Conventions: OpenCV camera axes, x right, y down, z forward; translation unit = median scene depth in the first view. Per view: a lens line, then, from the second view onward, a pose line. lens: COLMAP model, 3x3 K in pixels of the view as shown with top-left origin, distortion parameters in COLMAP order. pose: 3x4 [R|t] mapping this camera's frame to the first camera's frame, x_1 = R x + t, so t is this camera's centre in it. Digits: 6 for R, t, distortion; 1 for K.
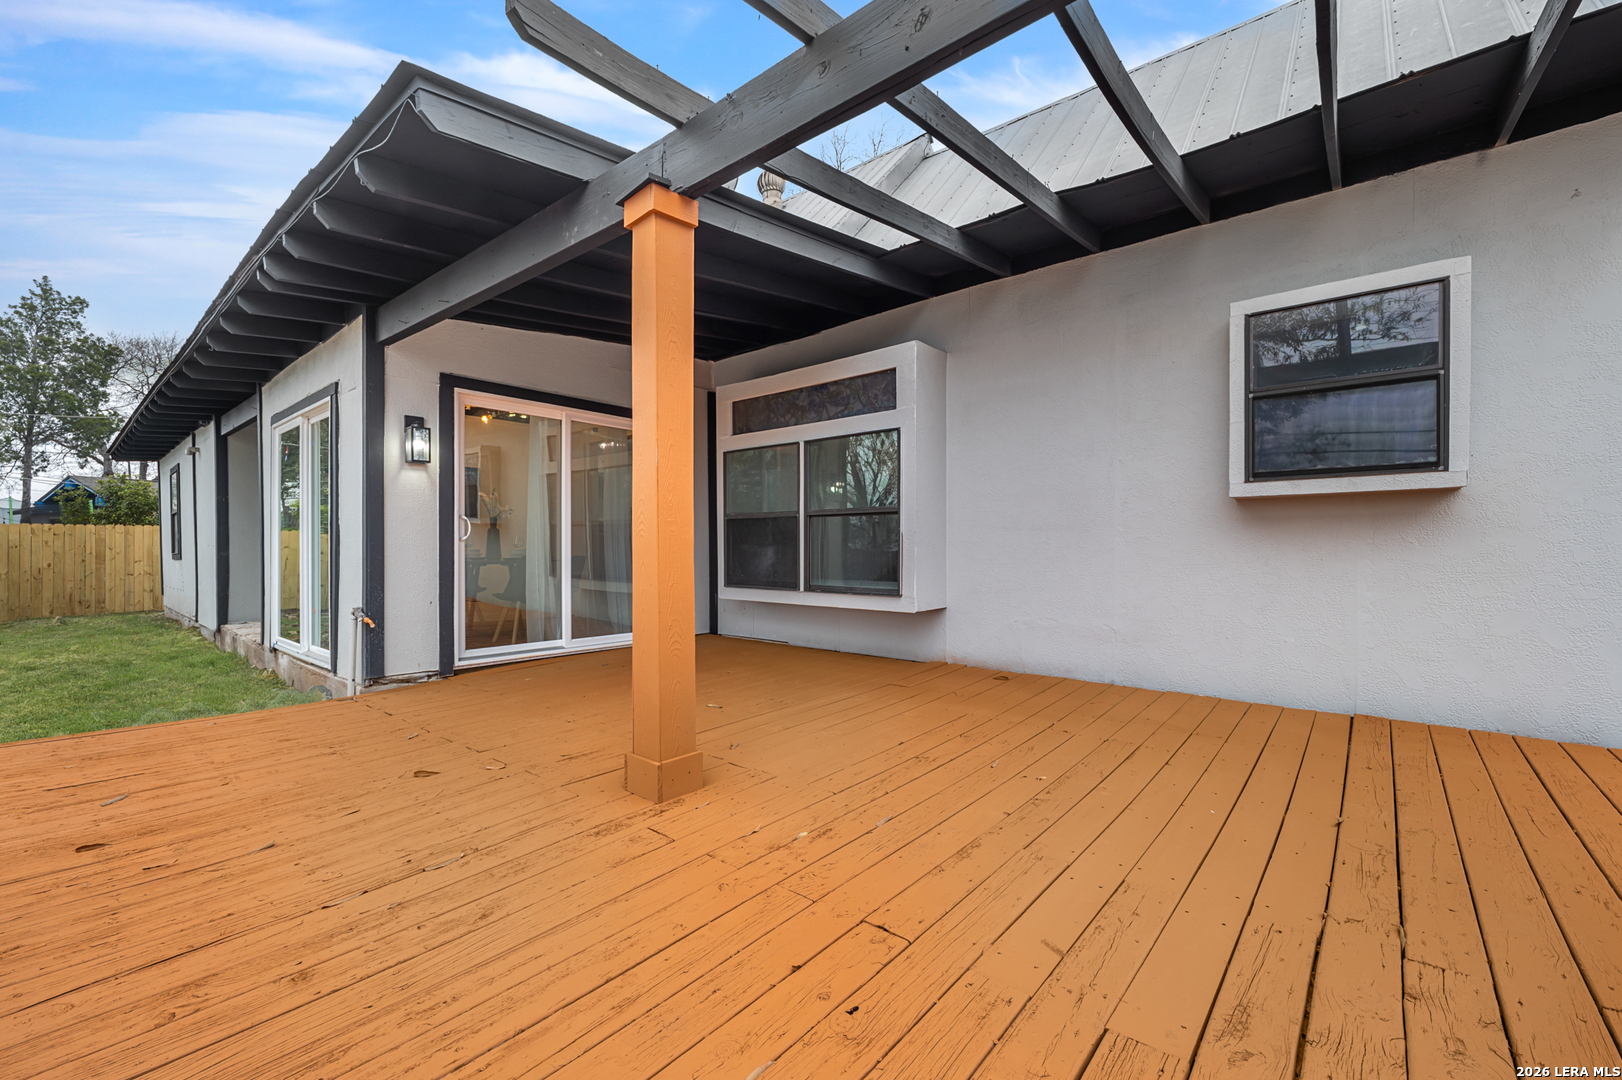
lens RADIAL K [[655.7, 0, 808.3], [0, 655.7, 565.4], [0, 0, 1]] dist [-0.000794, 0.000067]
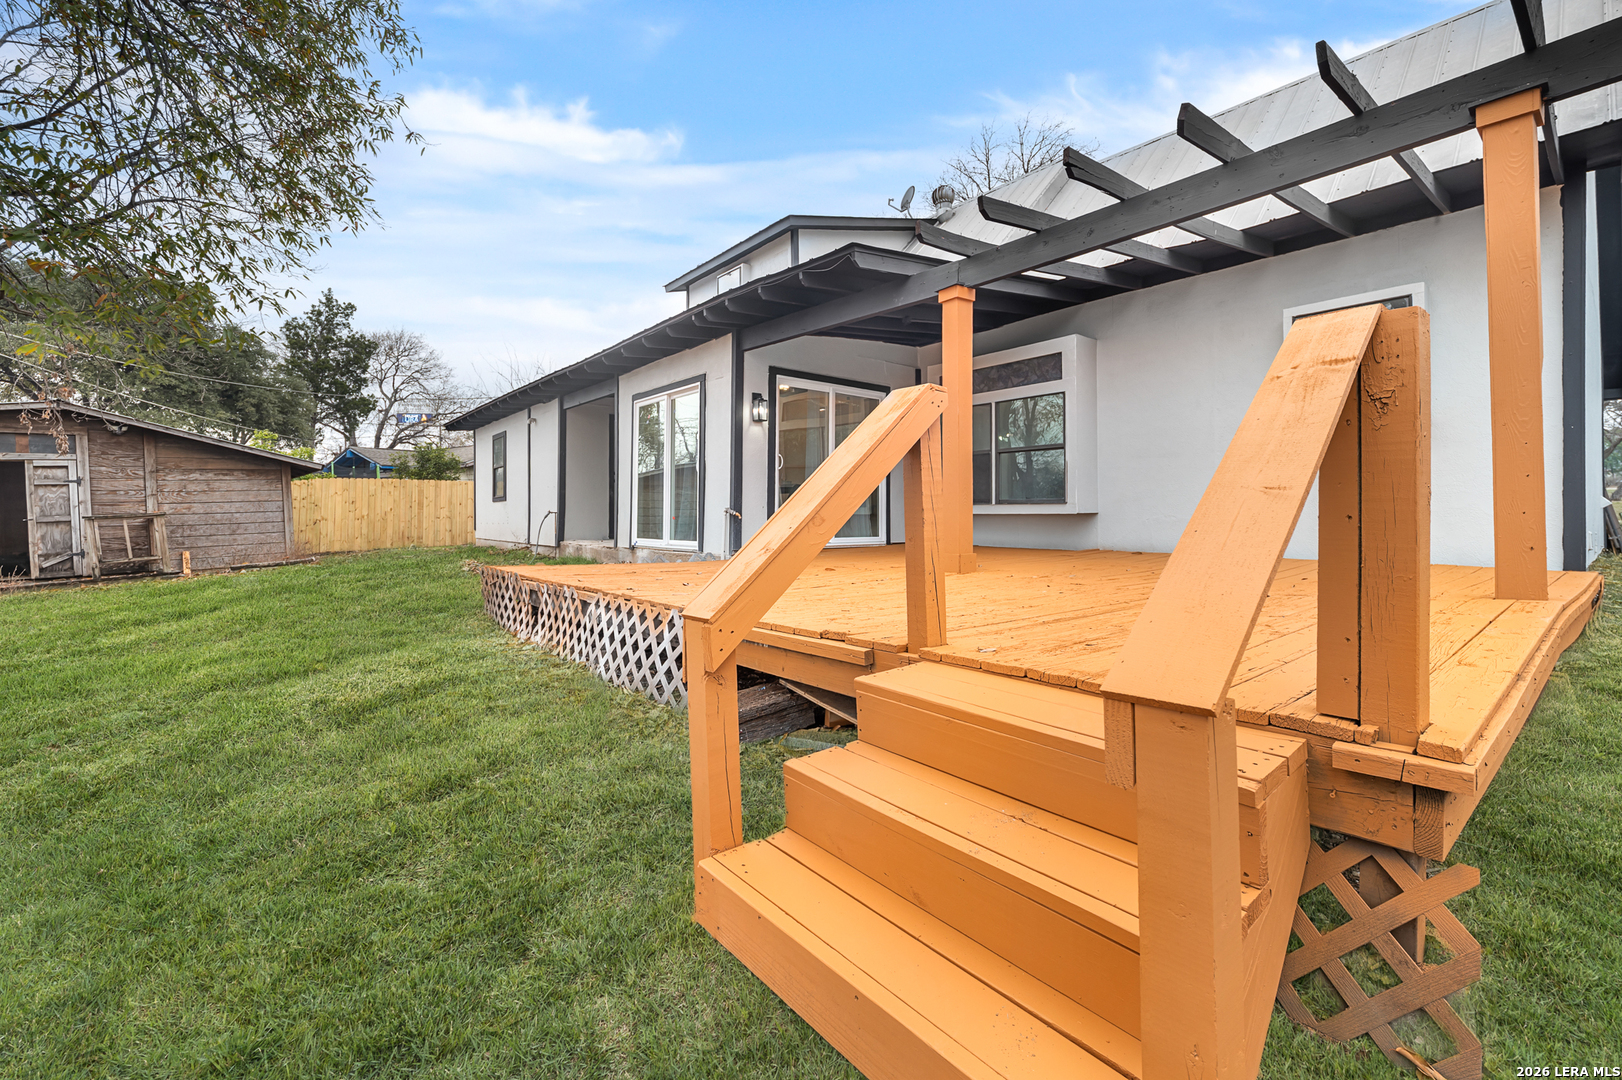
lens RADIAL K [[681.4, 0, 825.2], [0, 681.4, 503.2], [0, 0, 1]] dist [-0.001074, -0.000206]
pose [[0.986410, -0.002046, -0.164291, -0.134045], [-0.005299, 0.999006, -0.044260, 0.108861], [0.164218, 0.044529, 0.985418, -0.567699]]
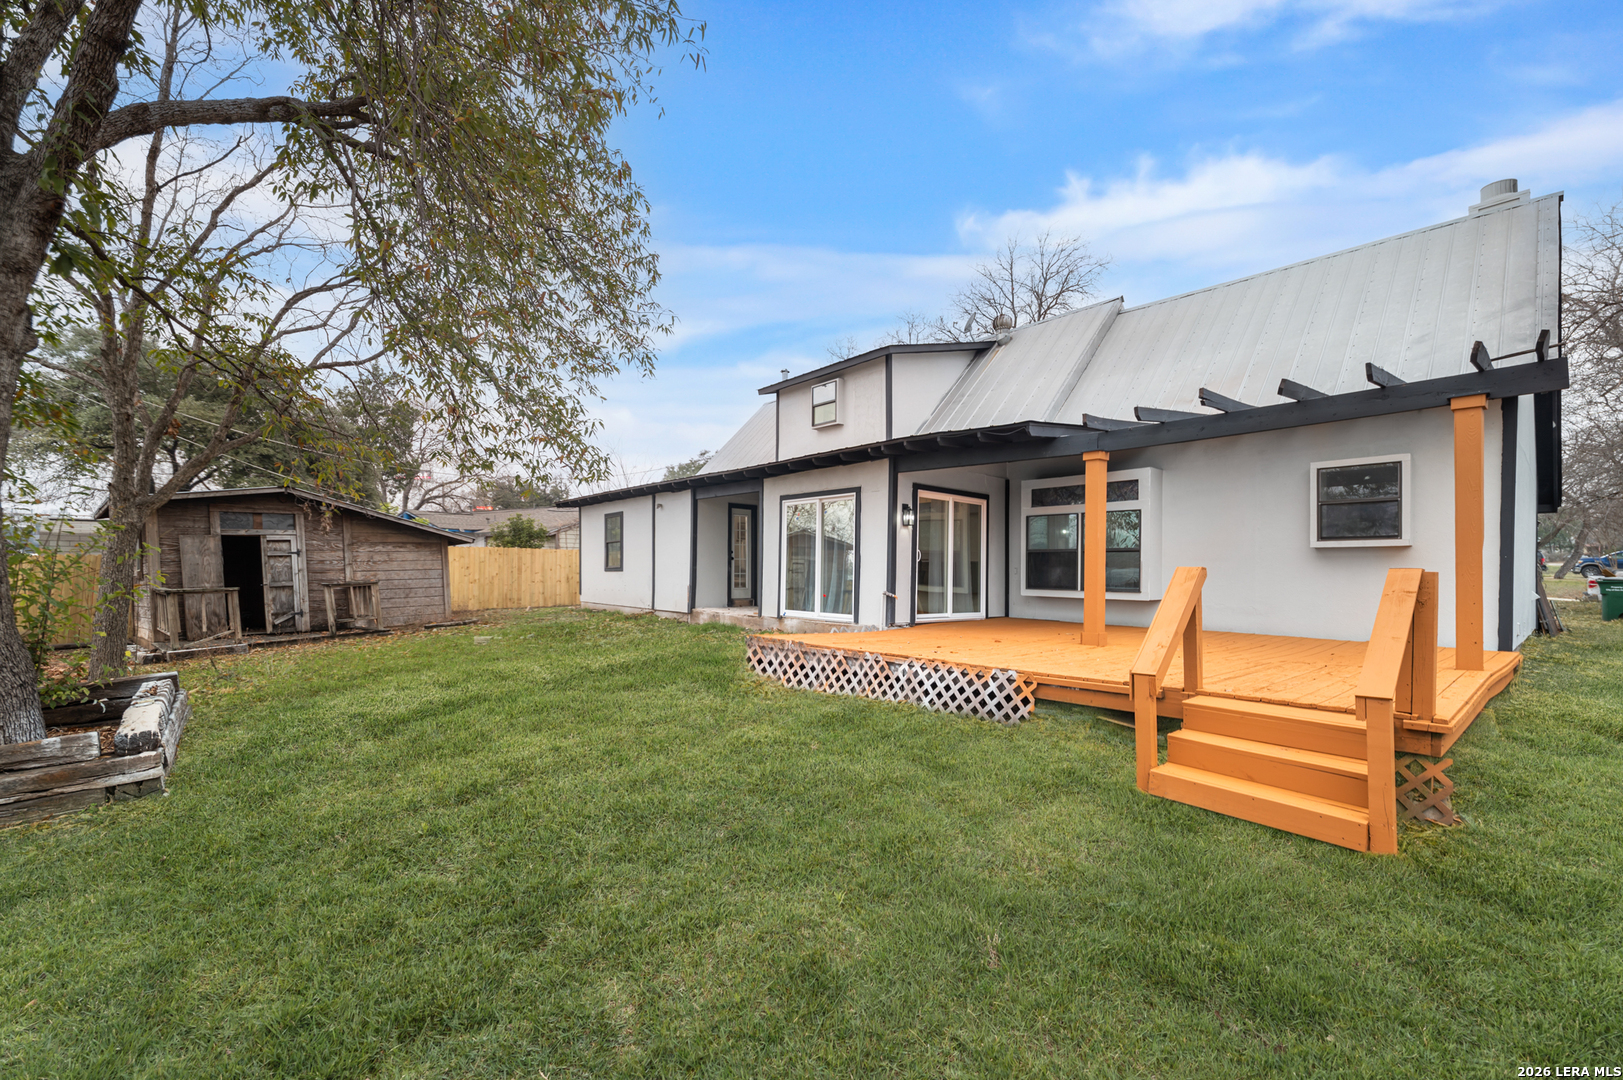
lens RADIAL K [[672.1, 0, 812.7], [0, 672.1, 564.0], [0, 0, 1]] dist [-0.000571, 0.000100]
pose [[0.989102, 0.015553, -0.146407, -0.508223], [-0.021918, 0.998879, -0.041965, 0.062997], [0.145591, 0.044716, 0.988334, -1.088888]]
